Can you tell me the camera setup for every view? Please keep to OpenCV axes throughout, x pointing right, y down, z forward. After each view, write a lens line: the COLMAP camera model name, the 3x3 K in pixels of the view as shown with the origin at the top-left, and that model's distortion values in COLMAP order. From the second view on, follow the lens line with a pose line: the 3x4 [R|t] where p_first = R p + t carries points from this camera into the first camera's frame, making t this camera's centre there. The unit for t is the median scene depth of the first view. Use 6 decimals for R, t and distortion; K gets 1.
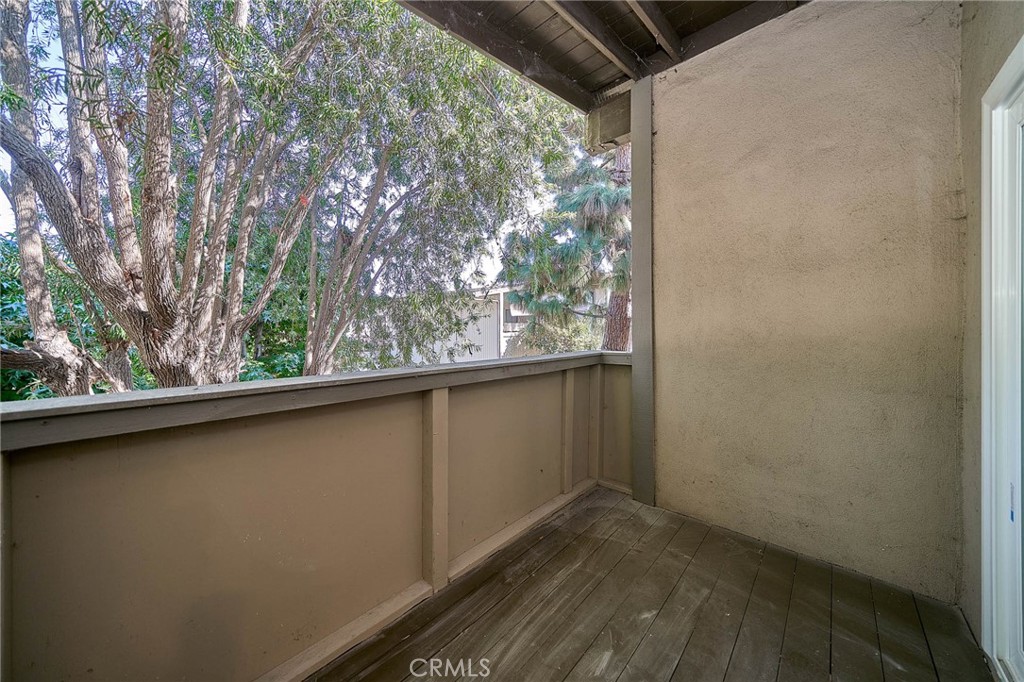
lens RADIAL K [[344.4, 0, 514.4], [0, 344.4, 328.5], [0, 0, 1]] dist [-0.001537, -0.000373]
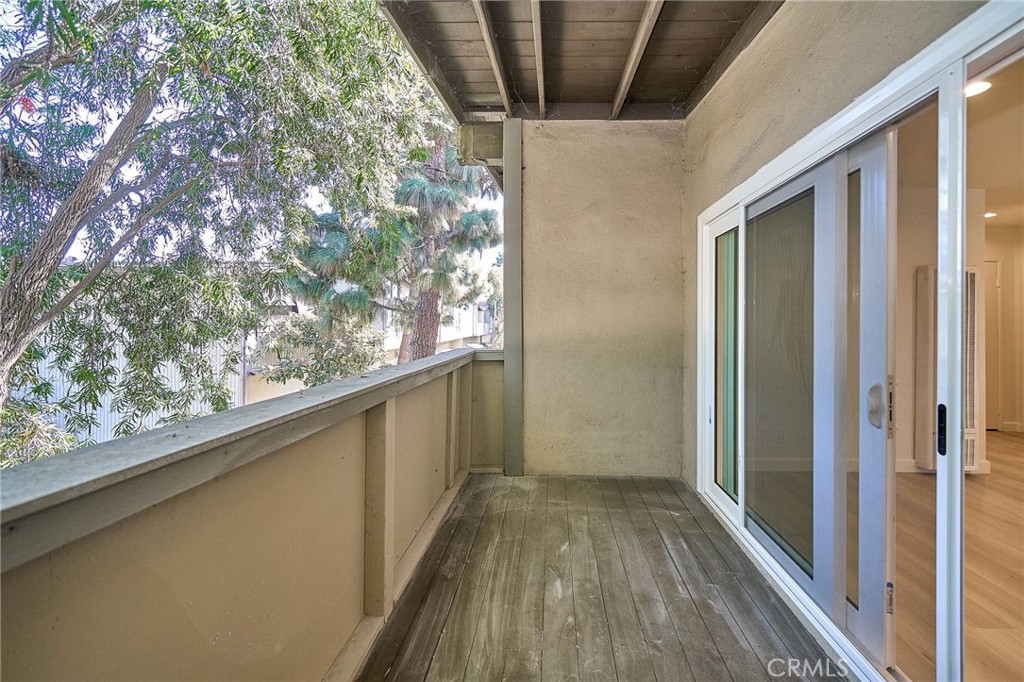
lens RADIAL K [[366.2, 0, 530.1], [0, 366.2, 318.5], [0, 0, 1]] dist [0.000451, -0.000317]
pose [[0.760116, 0.012754, 0.649663, -0.474832], [-0.008550, 0.999917, -0.009626, -0.027461], [-0.649731, 0.001762, 0.760162, 0.005325]]
